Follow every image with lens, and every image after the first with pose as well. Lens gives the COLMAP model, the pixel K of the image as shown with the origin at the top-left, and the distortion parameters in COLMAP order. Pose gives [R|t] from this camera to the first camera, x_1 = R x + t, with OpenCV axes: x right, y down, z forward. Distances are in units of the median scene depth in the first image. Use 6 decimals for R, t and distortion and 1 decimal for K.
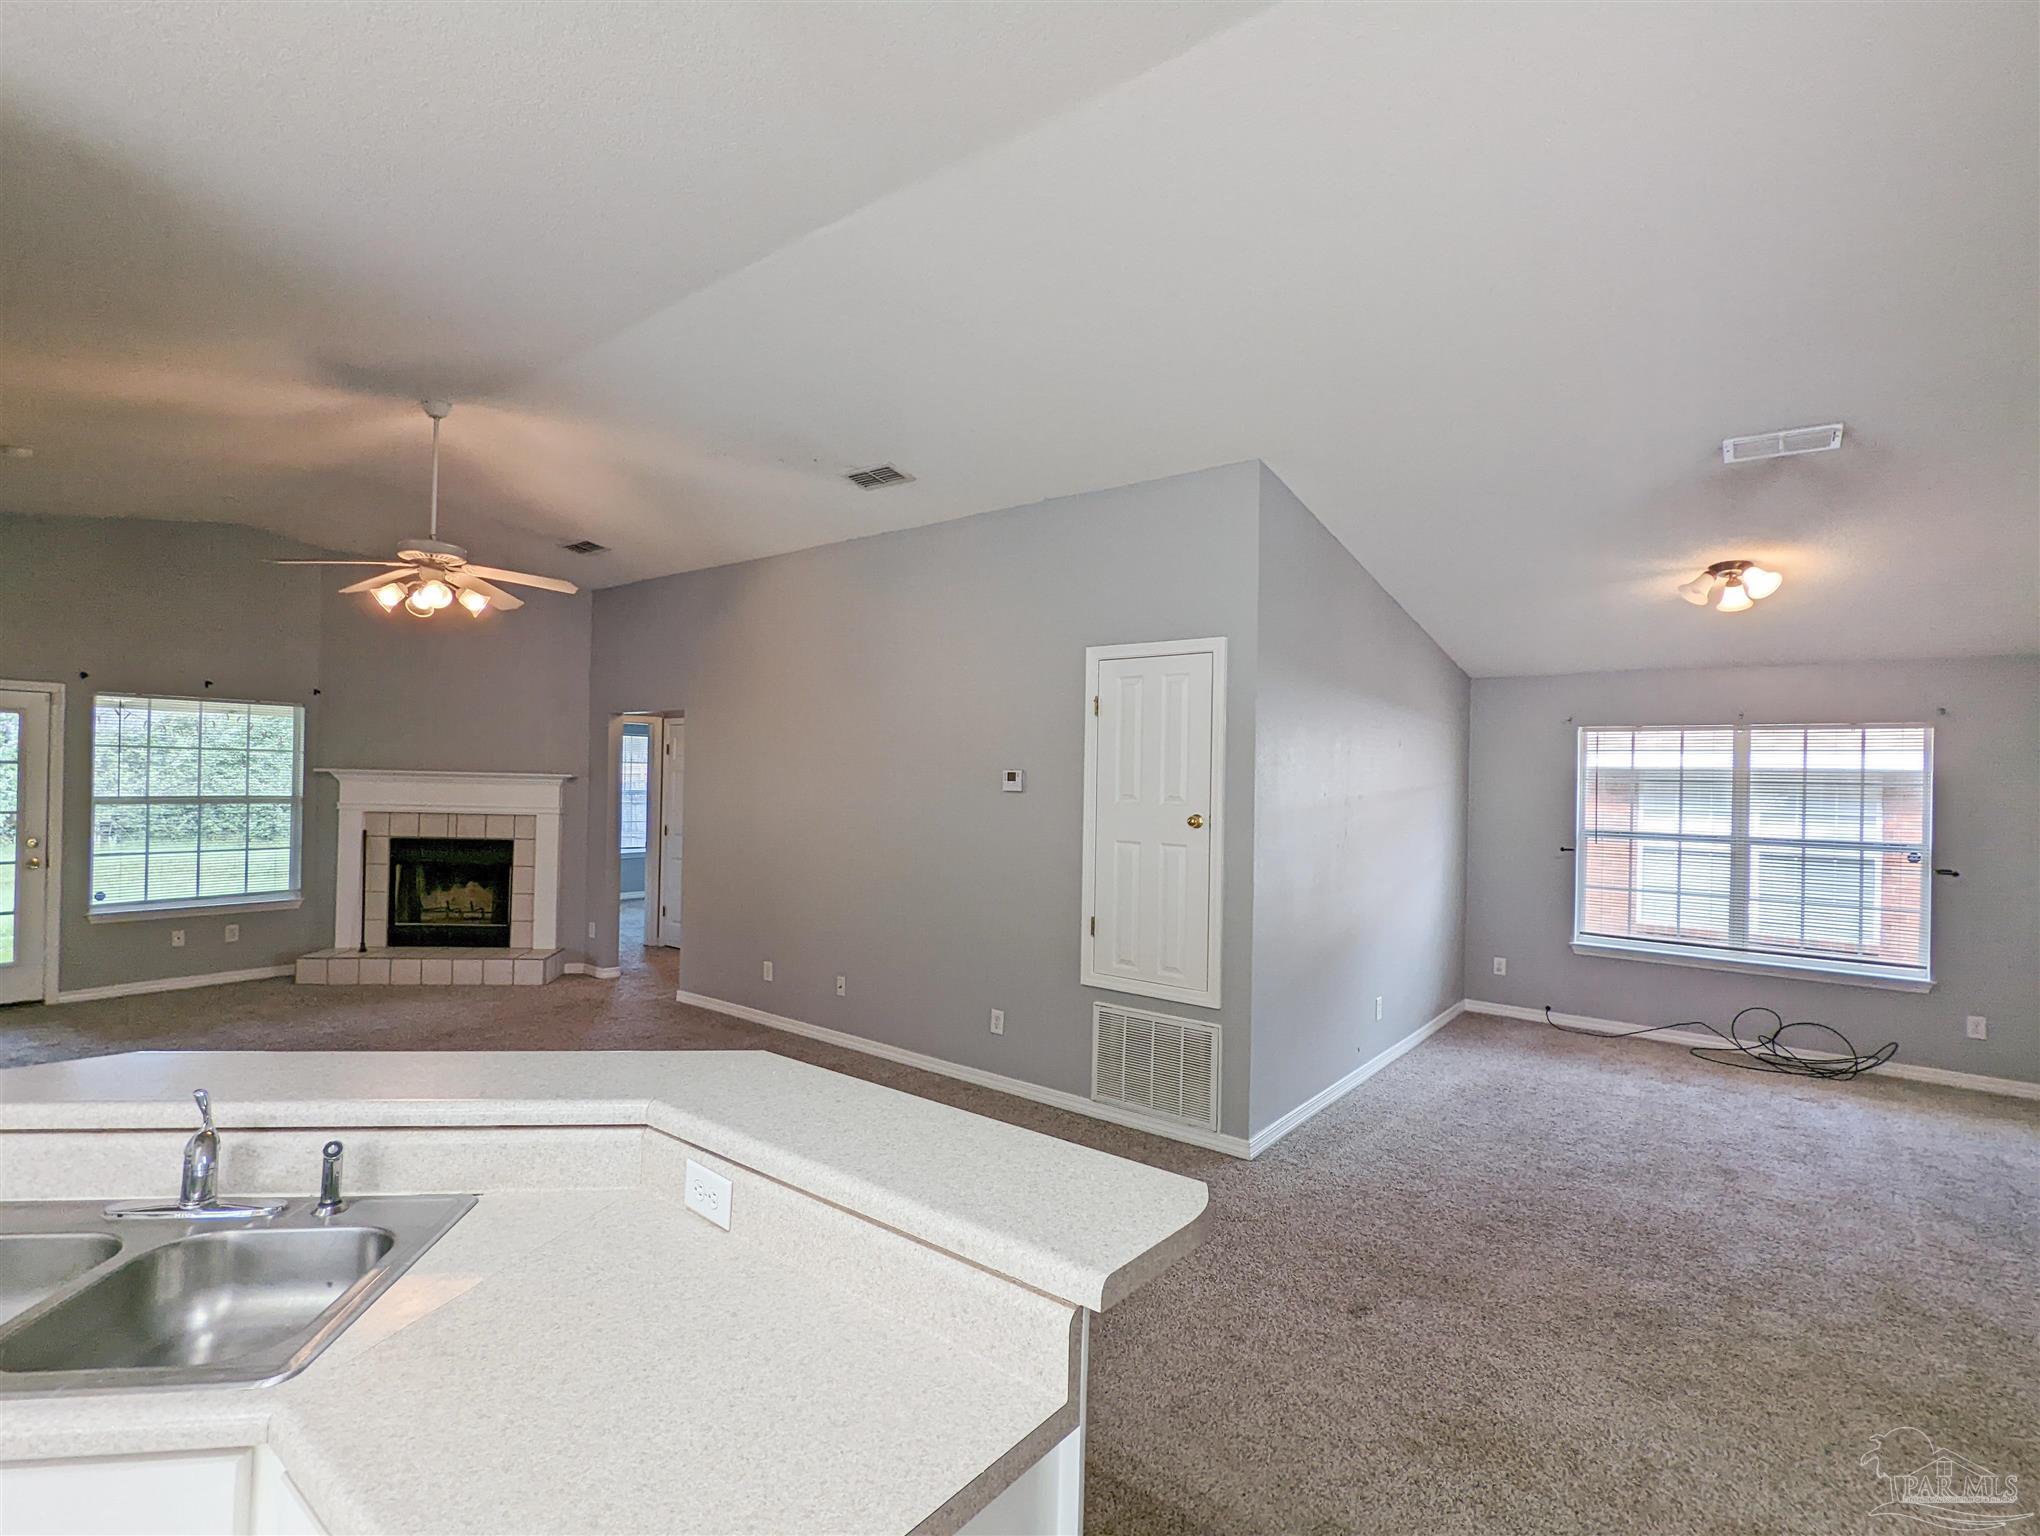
lens RADIAL K [[971.8, 0, 1013.0], [0, 971.8, 773.5], [0, 0, 1]] dist [-0.000738, -0.000409]
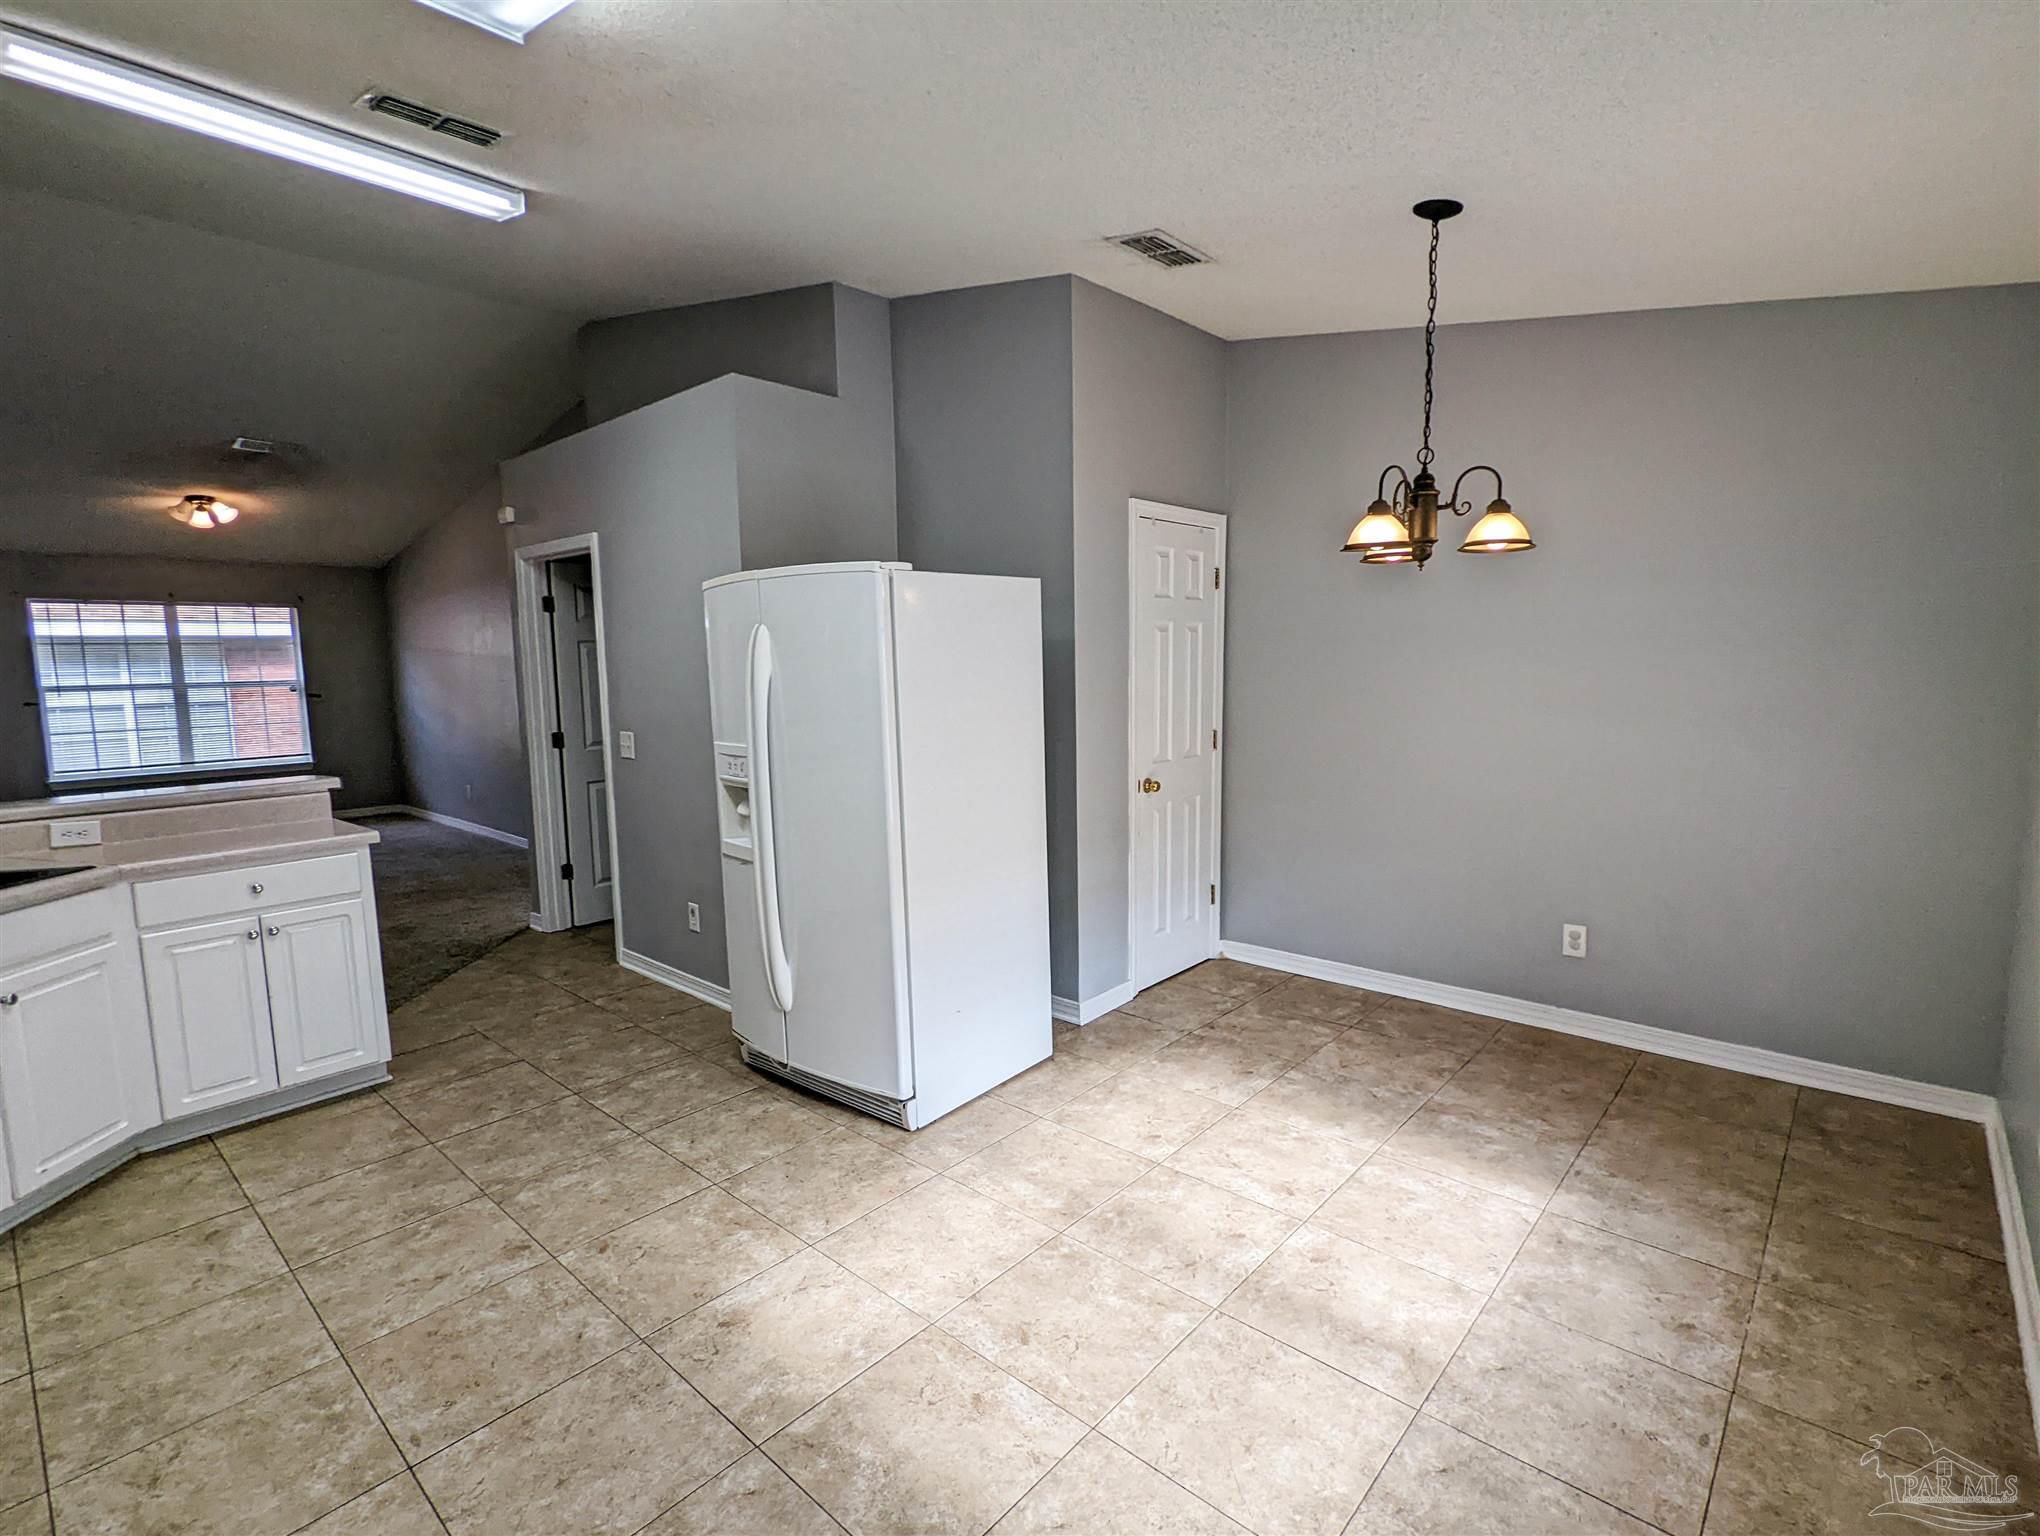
lens RADIAL K [[971.8, 0, 1013.0], [0, 971.8, 773.5], [0, 0, 1]] dist [-0.000738, -0.000409]
pose [[0.066192, -0.143627, 0.987416, -0.558584], [0.015884, 0.989612, 0.142882, 0.012747], [-0.997680, 0.006227, 0.067786, -0.281019]]
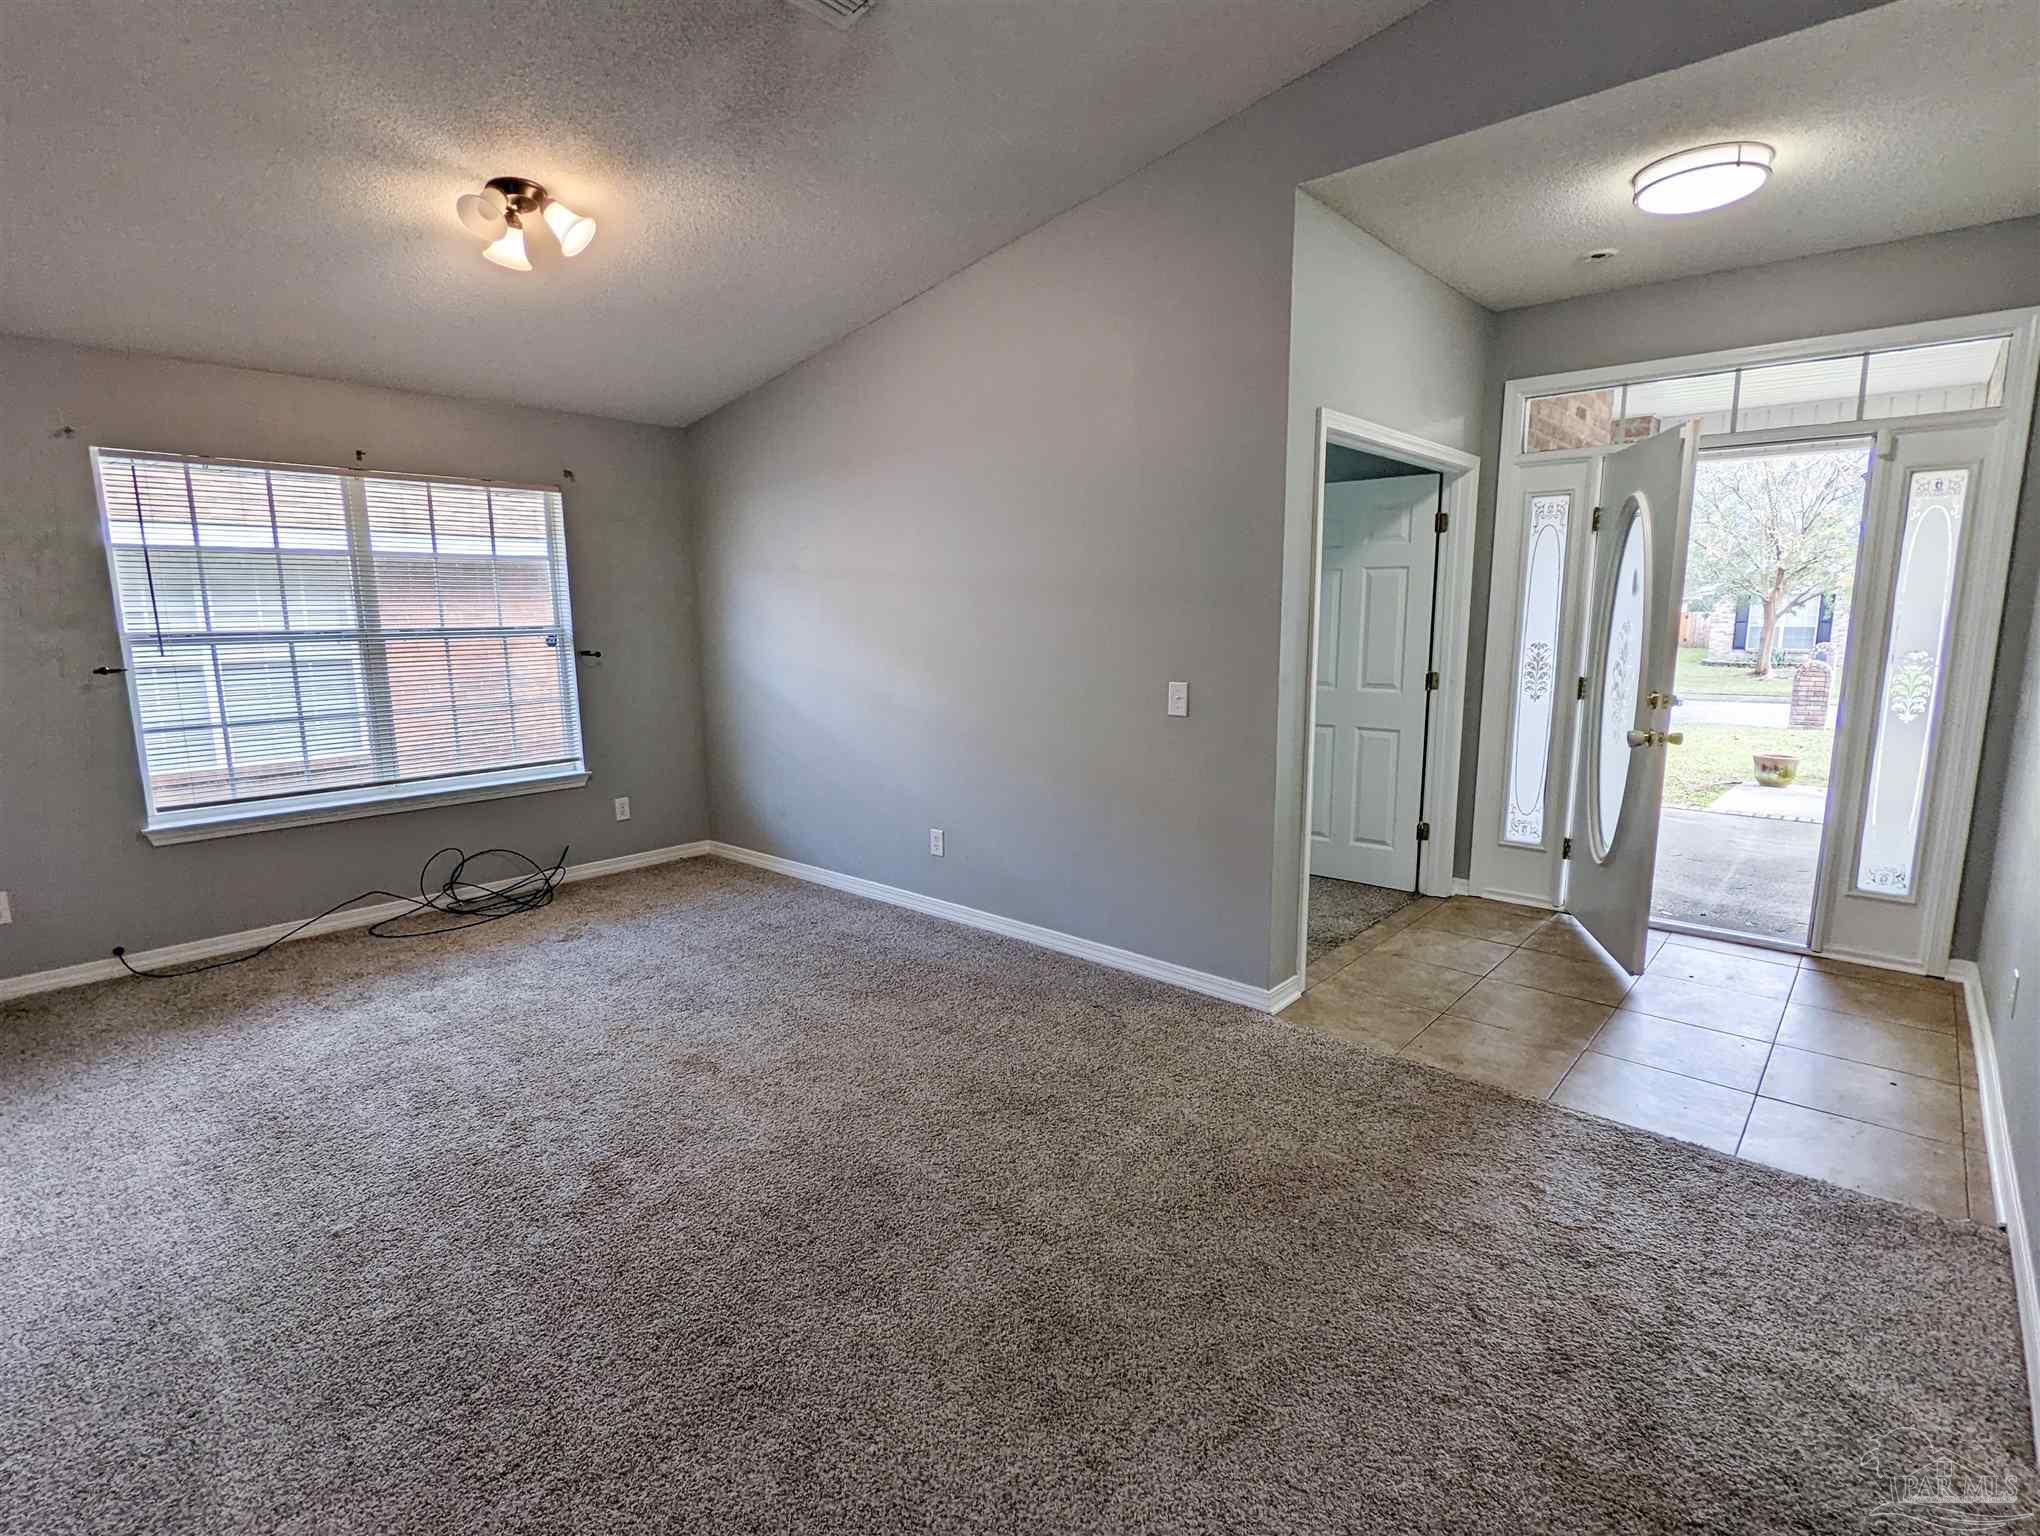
lens RADIAL K [[991.3, 0, 1016.3], [0, 991.3, 768.8], [0, 0, 1]] dist [-0.000382, -0.000621]
pose [[0.059402, -0.183862, 0.981156, 0.029828], [0.005554, 0.982937, 0.183860, 0.033350], [-0.998219, -0.005472, 0.059409, 0.469258]]
